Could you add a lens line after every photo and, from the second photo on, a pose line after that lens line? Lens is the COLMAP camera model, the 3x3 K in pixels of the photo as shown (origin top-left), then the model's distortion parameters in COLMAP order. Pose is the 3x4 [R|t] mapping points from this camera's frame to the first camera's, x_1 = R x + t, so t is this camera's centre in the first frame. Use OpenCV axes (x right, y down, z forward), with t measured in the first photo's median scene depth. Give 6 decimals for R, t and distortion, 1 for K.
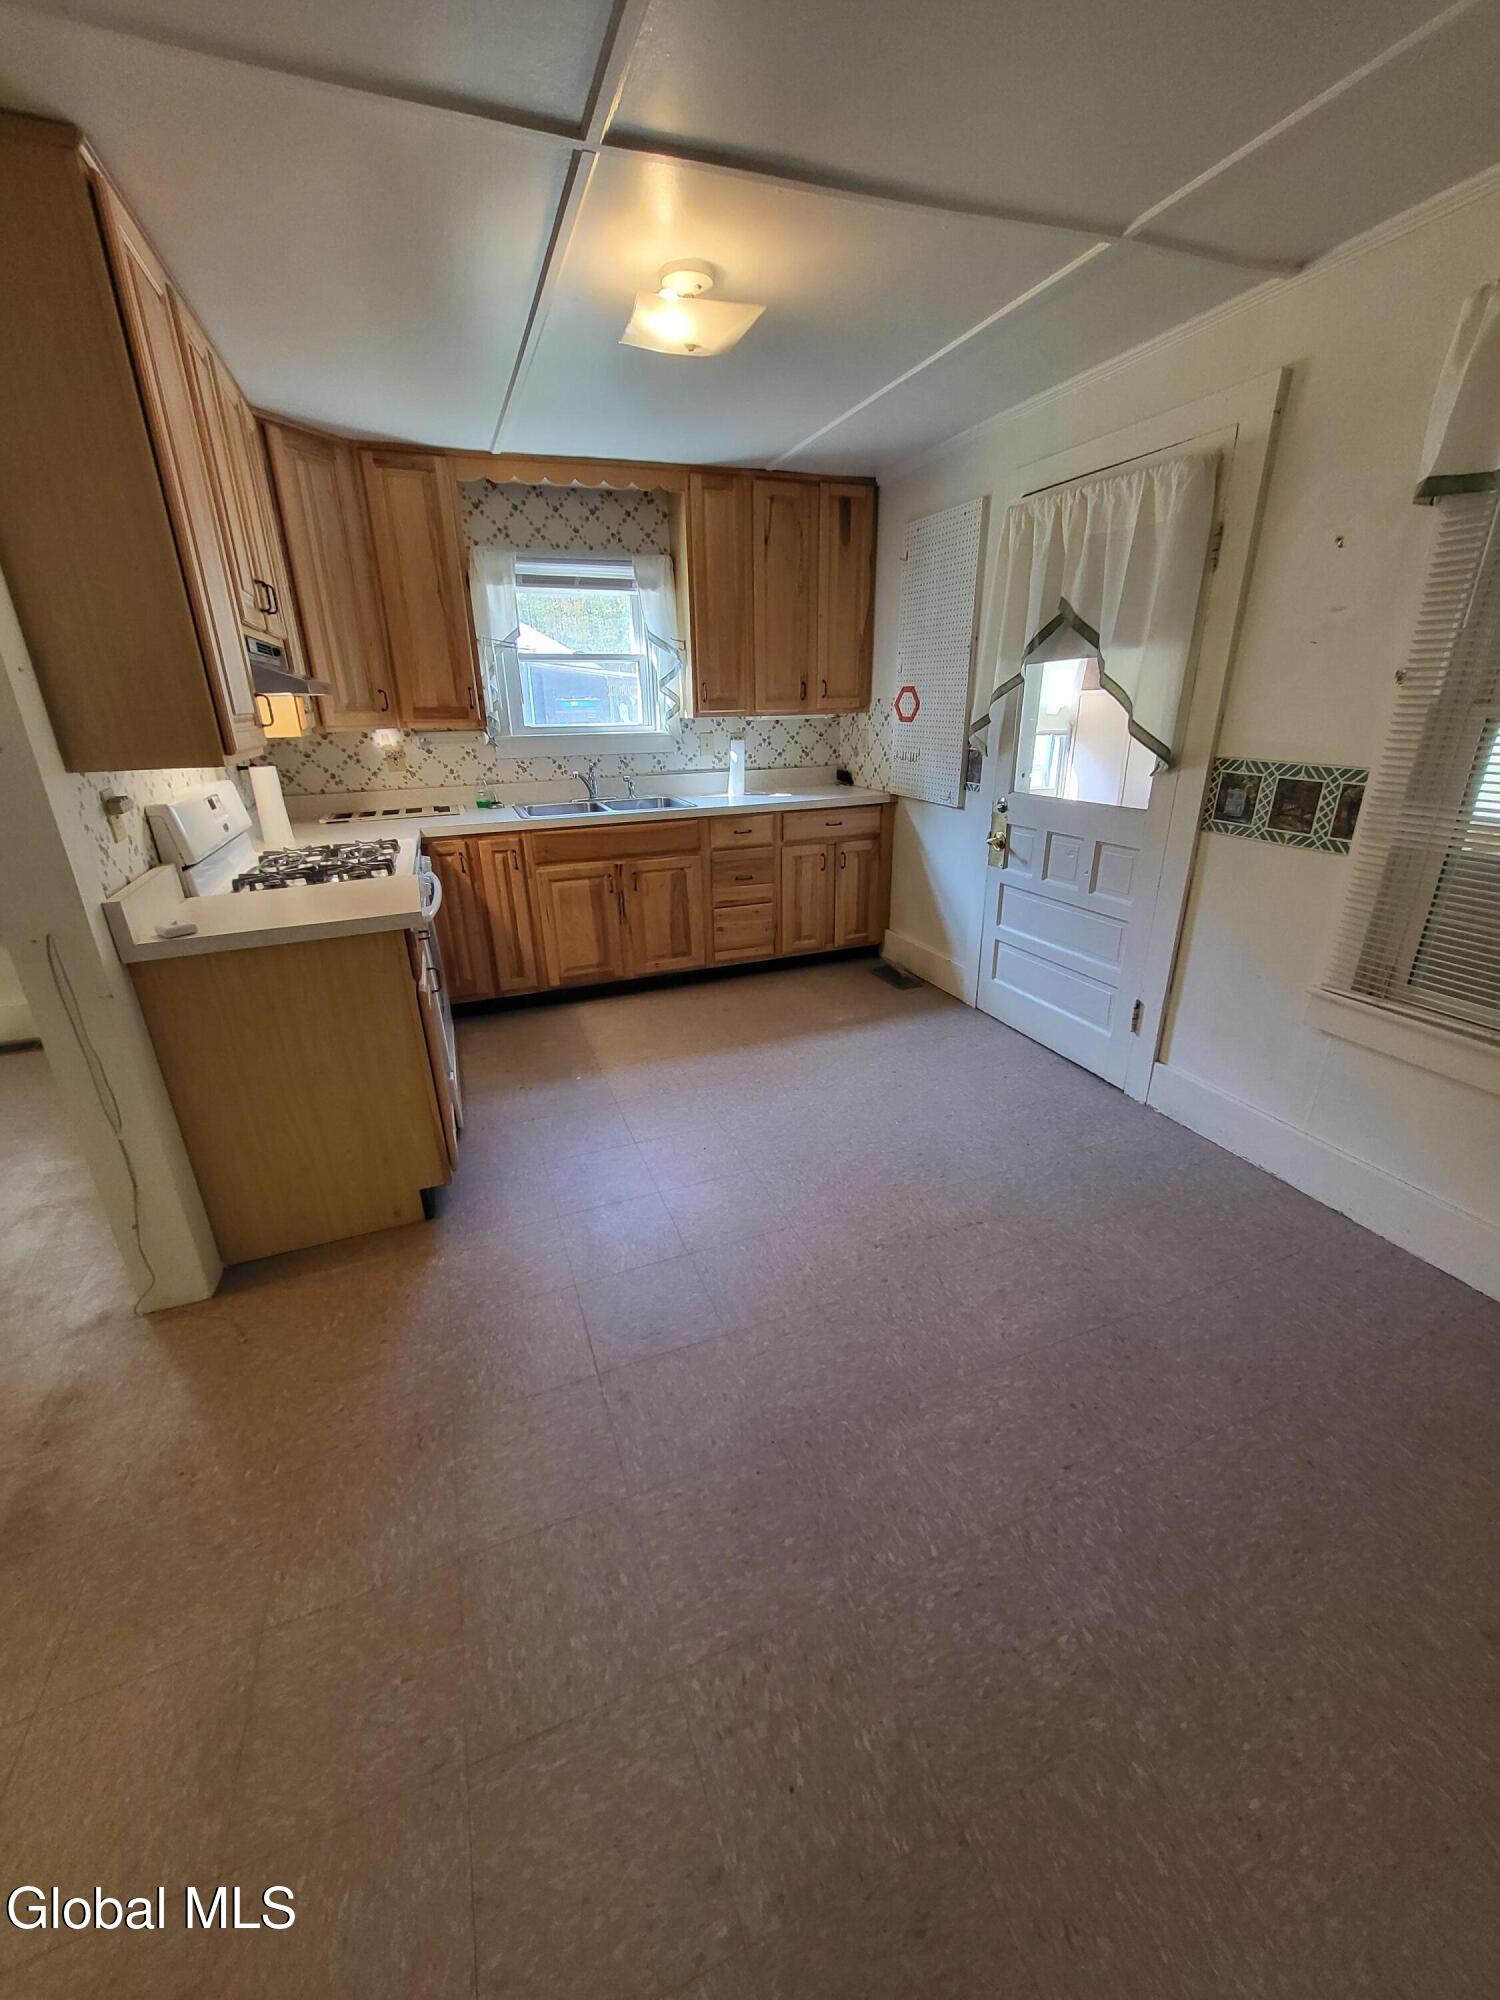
lens RADIAL K [[776.6, 0, 748.5], [0, 776.6, 990.8], [0, 0, 1]] dist [0.000017, -0.000074]
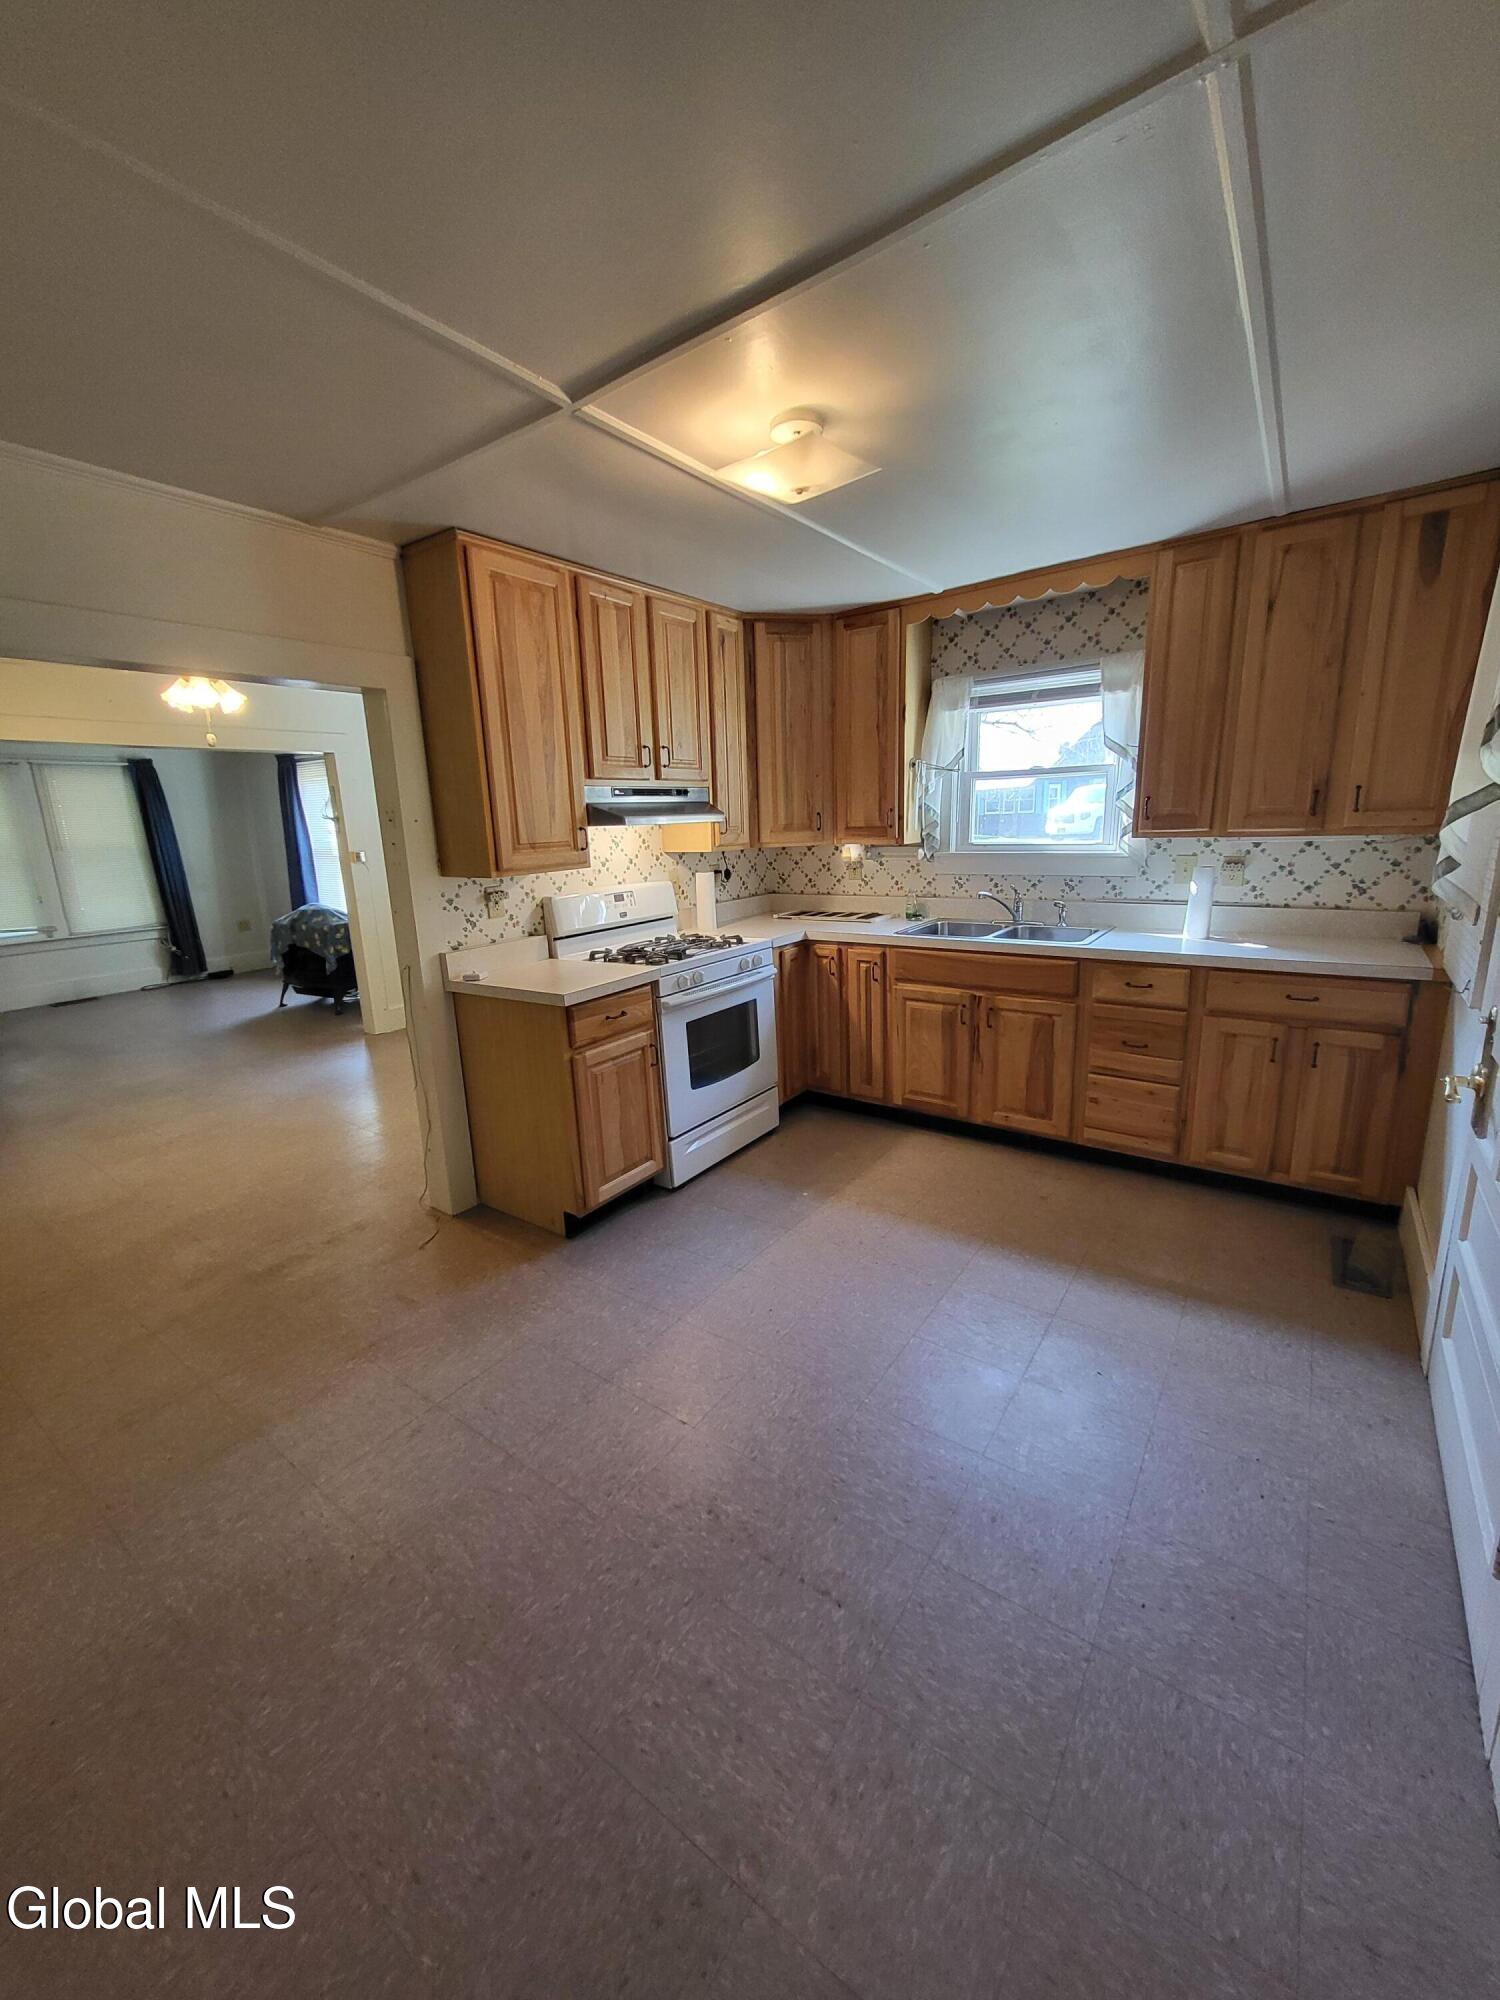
lens RADIAL K [[780.2, 0, 750.5], [0, 780.2, 989.7], [0, 0, 1]] dist [-0.000337, -0.000891]
pose [[0.550443, 0.178632, -0.815538, 0.417586], [-0.270904, 0.962202, 0.027911, -0.121115], [0.789698, 0.205569, 0.578029, 0.263249]]
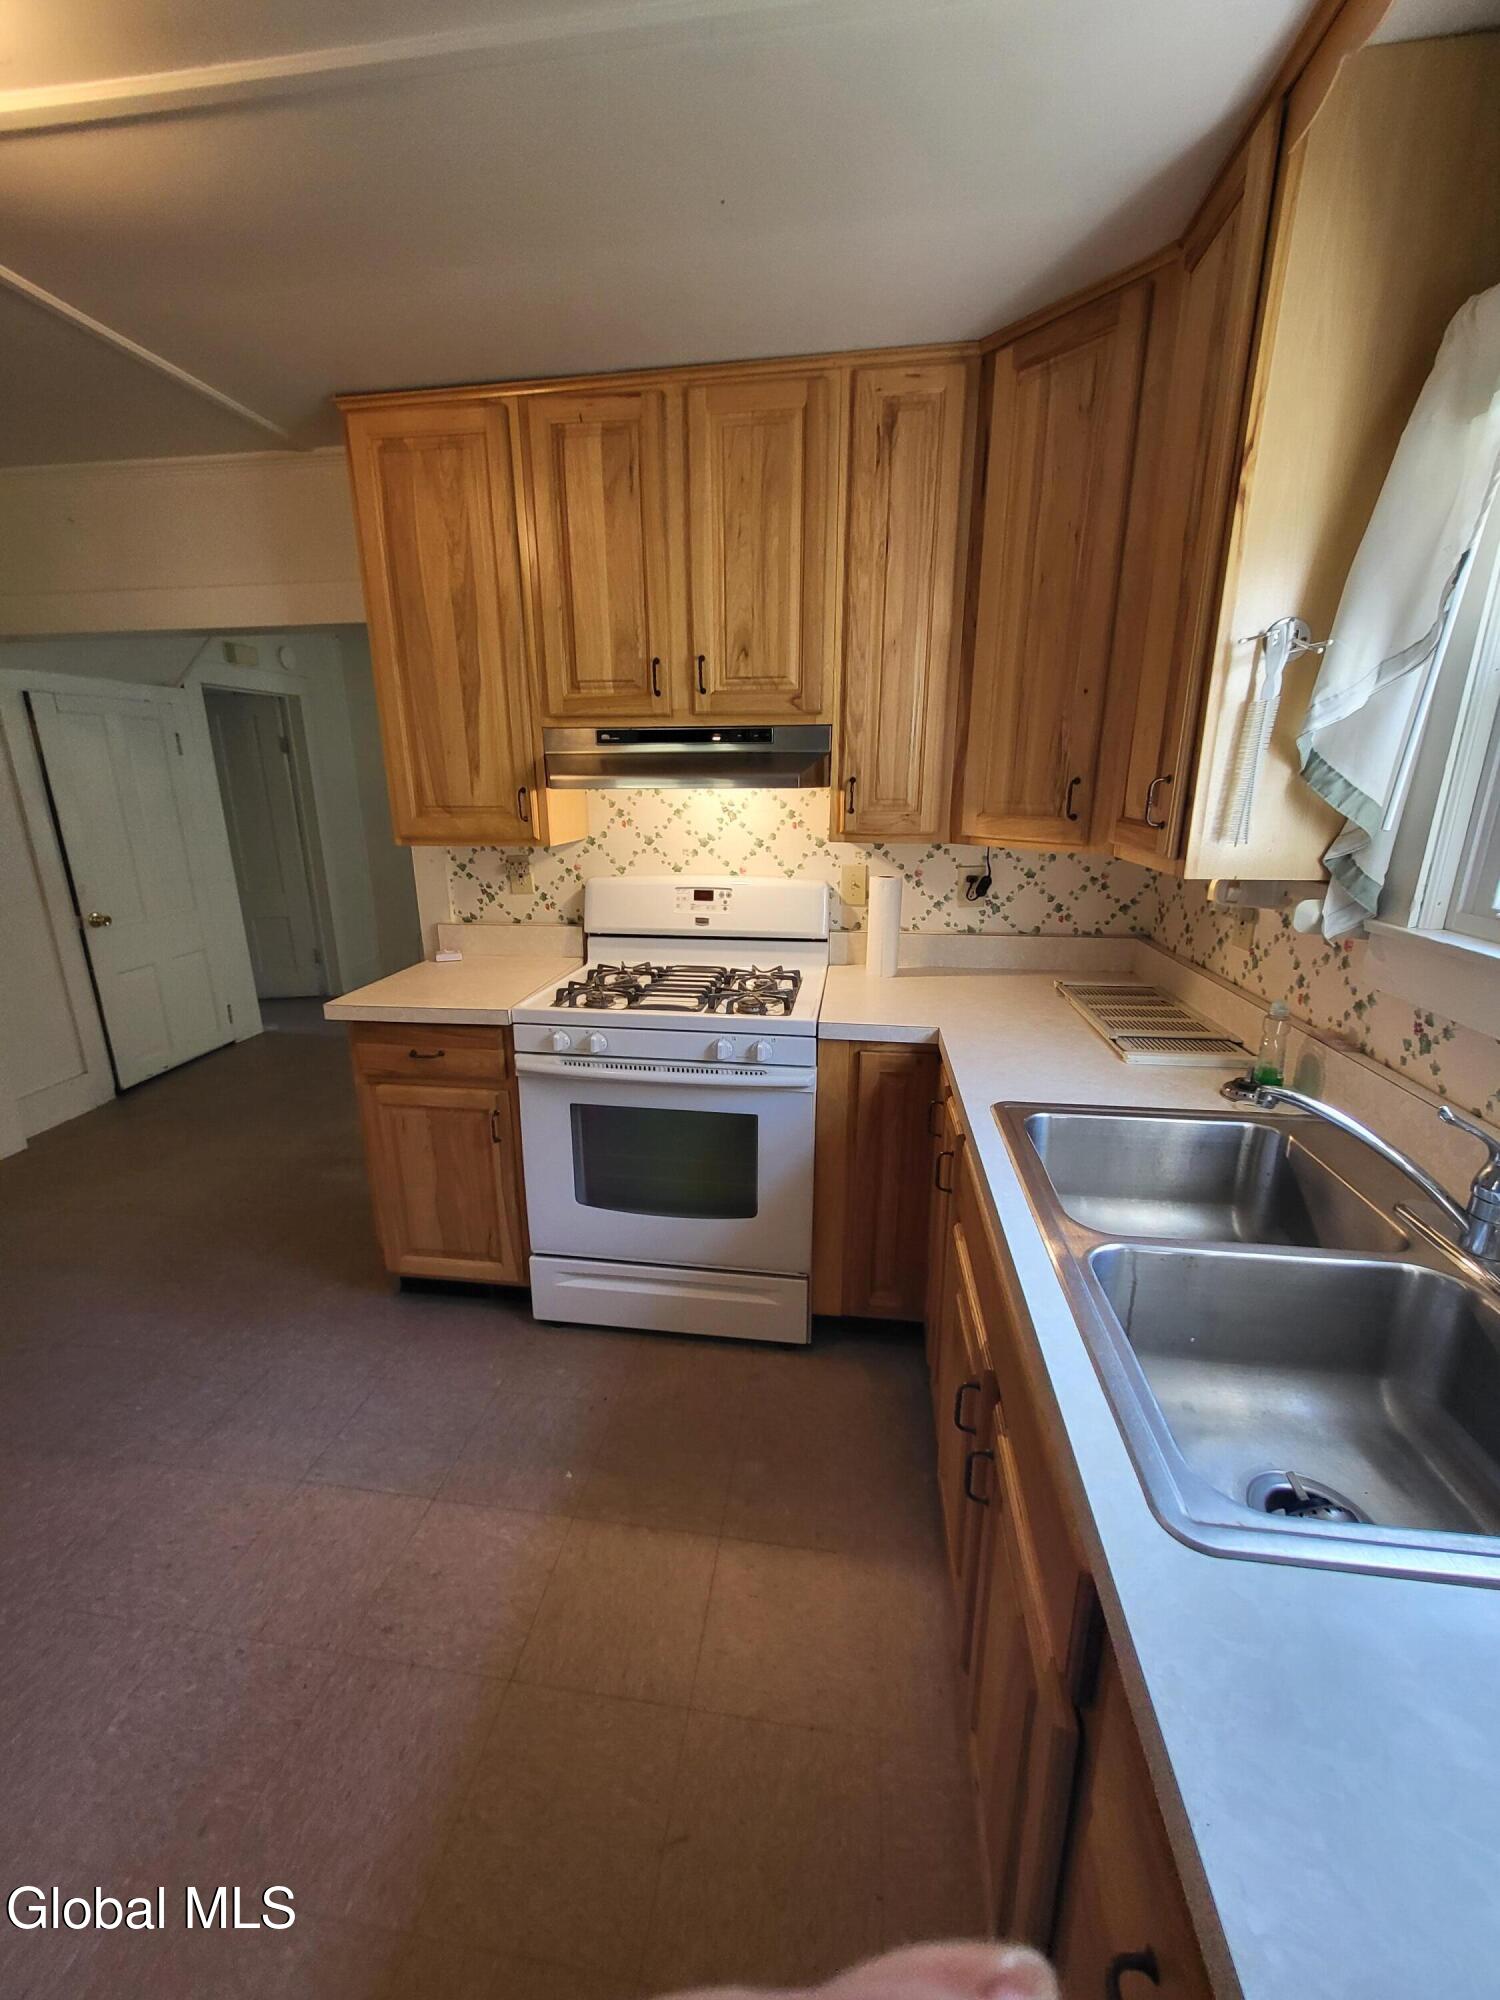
lens RADIAL K [[776.6, 0, 748.5], [0, 776.6, 990.8], [0, 0, 1]] dist [0.000017, -0.000074]
pose [[-0.484112, 0.252116, -0.837898, 0.076308], [-0.300741, 0.851312, 0.429910, -0.375286], [0.821700, 0.460115, -0.336309, 0.937206]]
